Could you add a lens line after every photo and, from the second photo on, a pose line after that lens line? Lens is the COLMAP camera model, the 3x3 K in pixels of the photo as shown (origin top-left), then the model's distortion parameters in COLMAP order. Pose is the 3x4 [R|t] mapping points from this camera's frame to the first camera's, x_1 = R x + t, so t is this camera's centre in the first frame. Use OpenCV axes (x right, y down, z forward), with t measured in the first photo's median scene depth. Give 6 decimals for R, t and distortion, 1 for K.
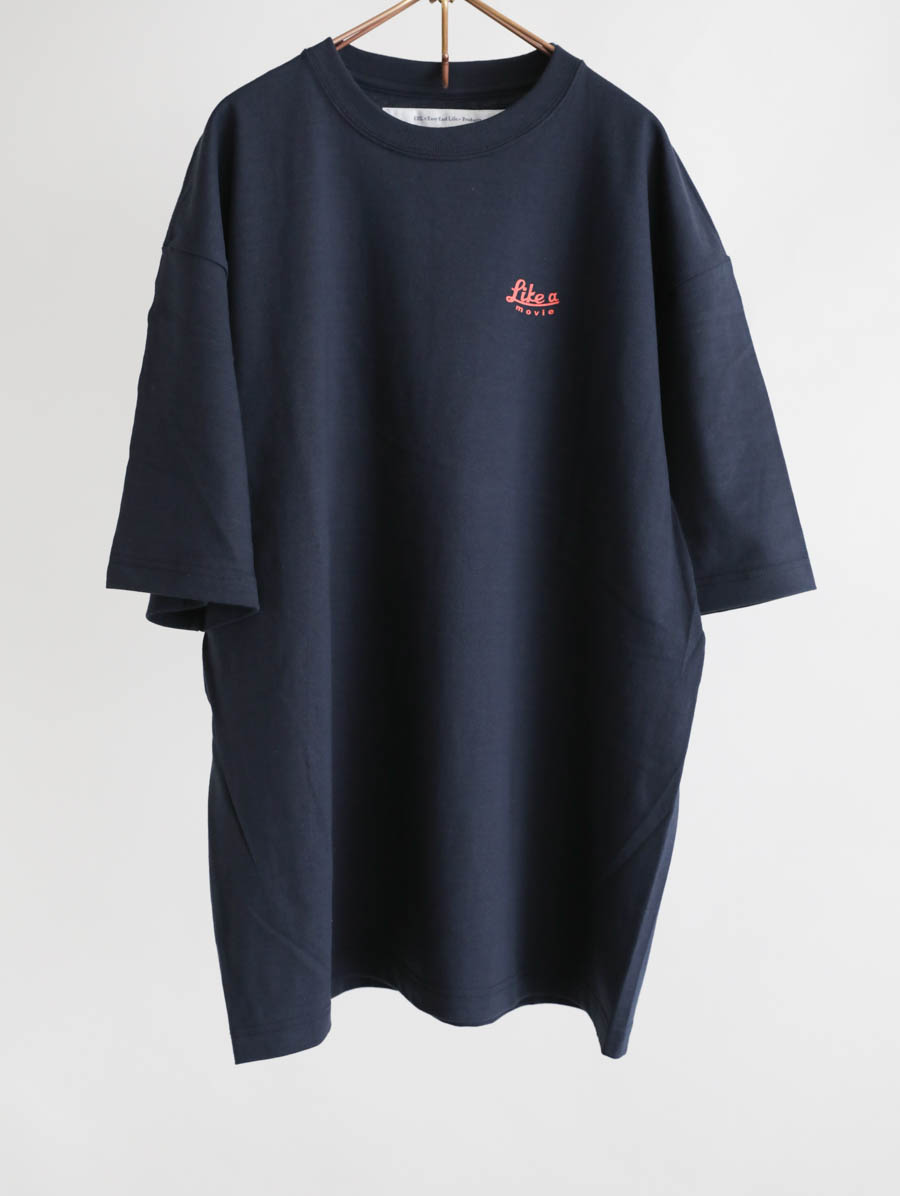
lens RADIAL K [[1653.7, 0, 481.7], [0, 1653.7, 613.8], [0, 0, 1]] dist [0.008682, 0.000000]
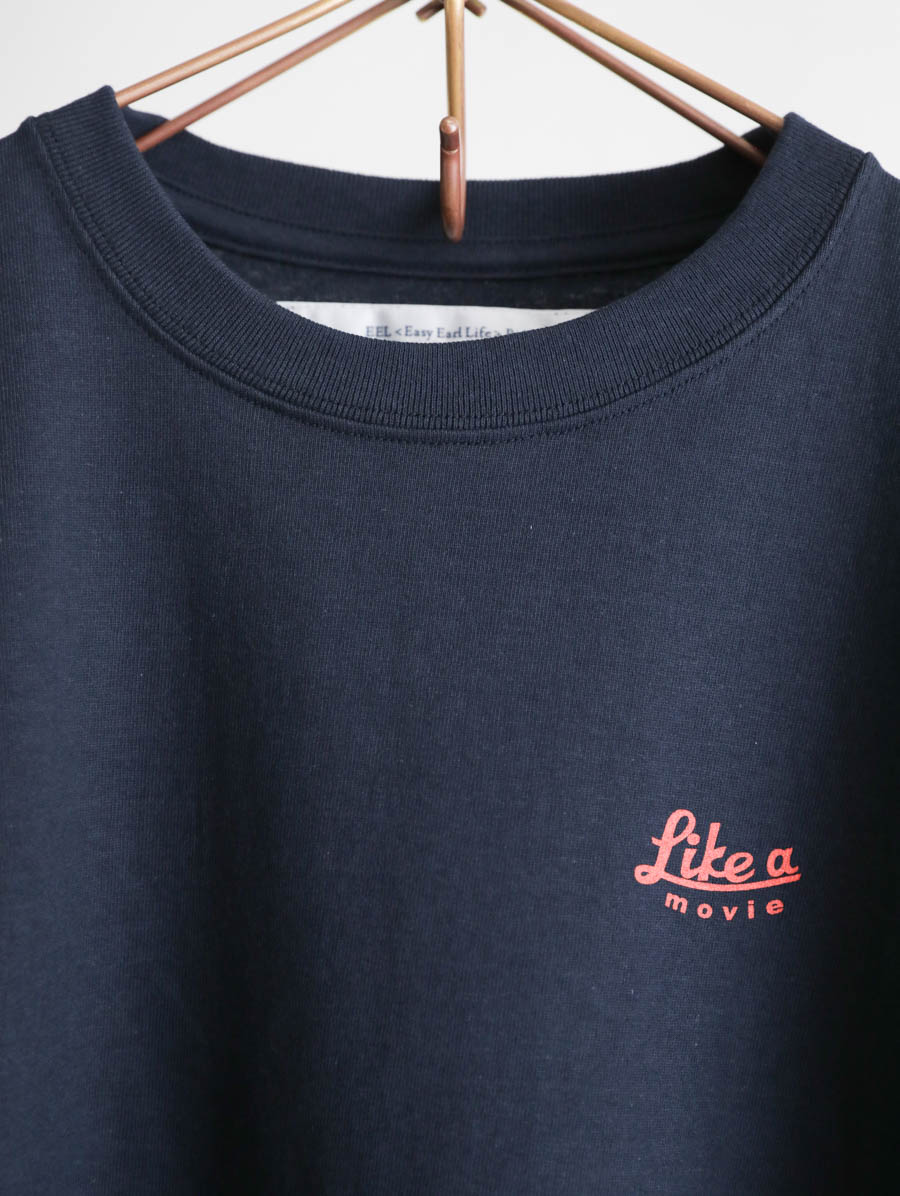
lens RADIAL K [[1653.7, 0, 469.4], [0, 1653.7, 549.7], [0, 0, 1]] dist [0.008682, 0.000000]
pose [[0.998131, 0.009772, -0.060321, 0.002062], [-0.024823, 0.966854, -0.254119, -0.169078], [0.055839, 0.255141, 0.965290, 0.683036]]
